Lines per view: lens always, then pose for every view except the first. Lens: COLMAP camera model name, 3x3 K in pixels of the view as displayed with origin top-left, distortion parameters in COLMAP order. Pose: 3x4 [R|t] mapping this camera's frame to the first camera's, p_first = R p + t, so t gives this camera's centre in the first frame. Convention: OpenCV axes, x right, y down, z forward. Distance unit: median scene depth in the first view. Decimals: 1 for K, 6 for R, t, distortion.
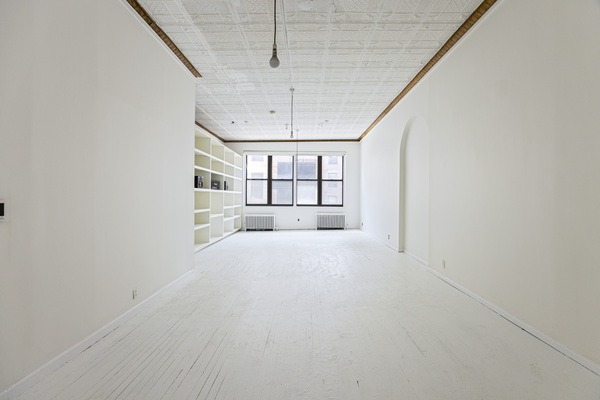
lens RADIAL K [[263.4, 0, 299.3], [0, 263.4, 201.3], [0, 0, 1]] dist [-0.003469, 0.000113]
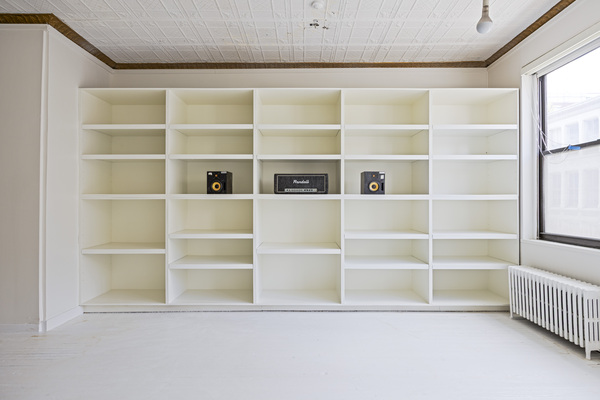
lens RADIAL K [[288.1, 0, 300.2], [0, 288.1, 202.6], [0, 0, 1]] dist [0.000376, -0.000271]
pose [[-0.006423, -0.015382, -0.999861, 0.154118], [-0.018693, 0.999709, -0.015259, -0.017102], [0.999805, 0.018592, -0.006709, 0.809567]]
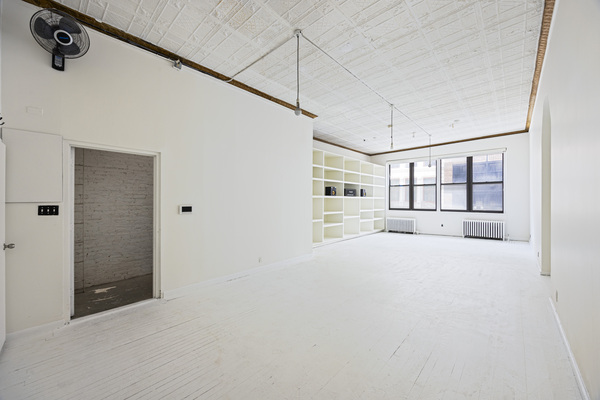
lens RADIAL K [[231.7, 0, 303.2], [0, 231.7, 199.1], [0, 0, 1]] dist [0.002971, 0.000319]
pose [[0.741984, -0.009859, -0.670345, 0.210370], [-0.007316, 0.999713, -0.022801, -0.003533], [0.670378, 0.021822, 0.741699, 0.024272]]
